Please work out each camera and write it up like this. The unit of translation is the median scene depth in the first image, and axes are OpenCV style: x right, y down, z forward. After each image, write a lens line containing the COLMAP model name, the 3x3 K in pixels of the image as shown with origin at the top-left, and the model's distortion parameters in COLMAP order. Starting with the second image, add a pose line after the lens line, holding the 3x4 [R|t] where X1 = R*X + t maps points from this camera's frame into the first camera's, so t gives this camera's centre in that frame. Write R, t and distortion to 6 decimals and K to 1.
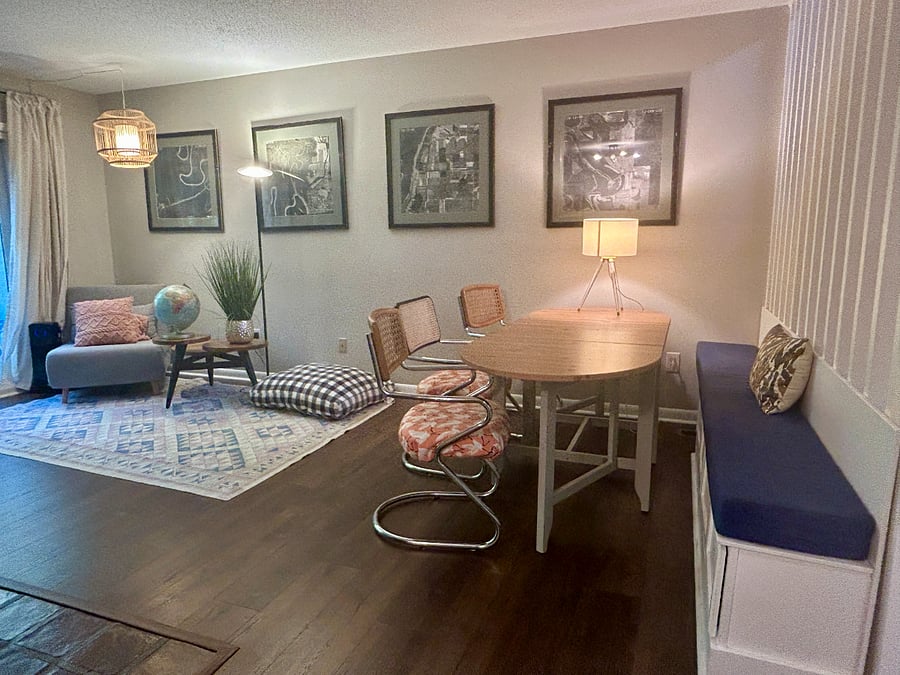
lens RADIAL K [[596.0, 0, 448.8], [0, 596.0, 336.8], [0, 0, 1]] dist [-0.004491, -0.009403]
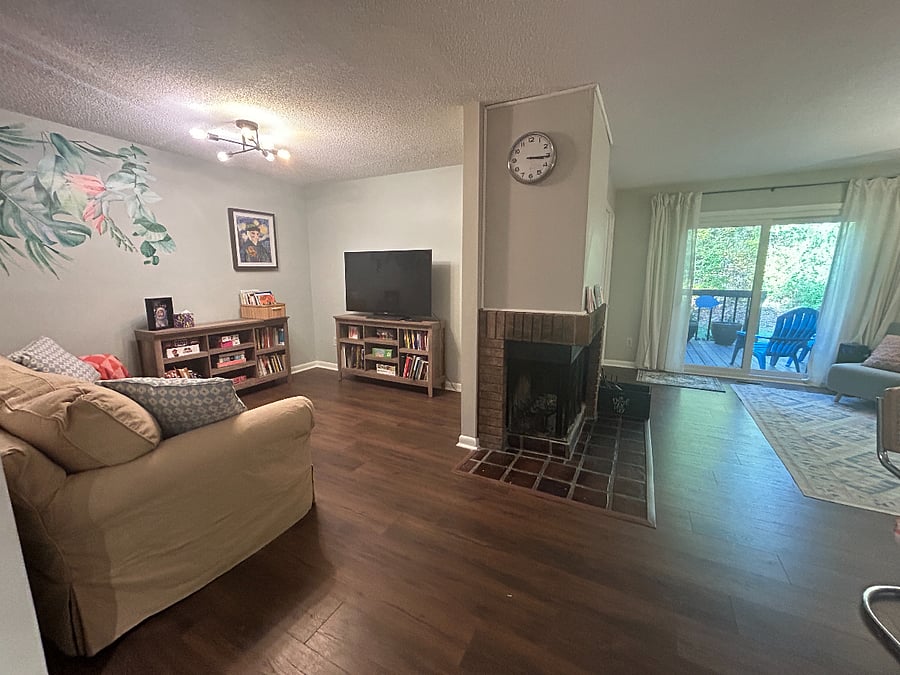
lens RADIAL K [[368.5, 0, 453.7], [0, 368.5, 339.3], [0, 0, 1]] dist [-0.001459, -0.000033]
pose [[-0.109638, 0.178136, -0.977879, 0.269234], [-0.165449, 0.966814, 0.194670, -0.050558], [0.980105, 0.183132, -0.076527, 0.161295]]
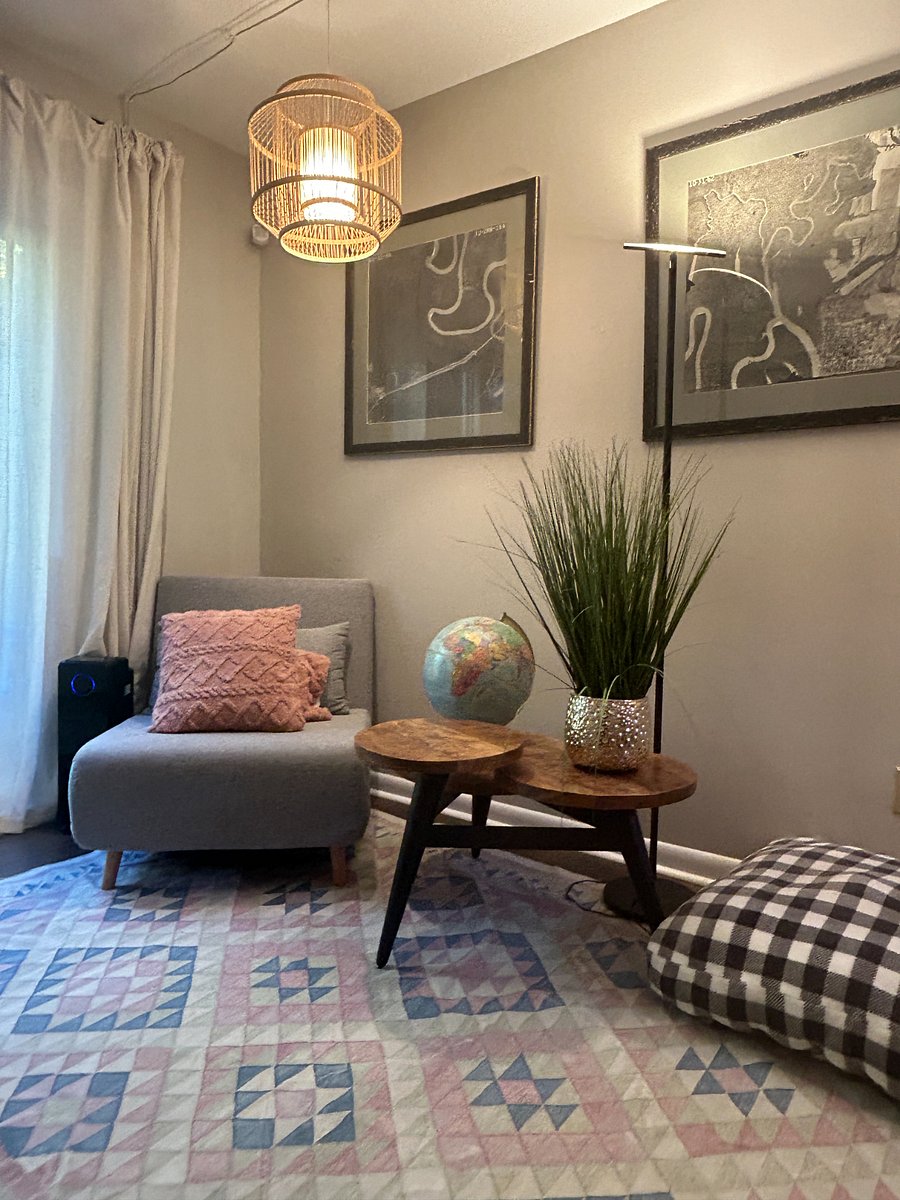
lens RADIAL K [[794.6, 0, 450.4], [0, 794.6, 599.4], [0, 0, 1]] dist [-0.004491, -0.009403]
pose [[0.963043, 0.043723, -0.265775, -0.324910], [-0.068459, 0.994067, -0.084528, -0.037236], [0.260502, 0.099599, 0.960322, 0.572646]]
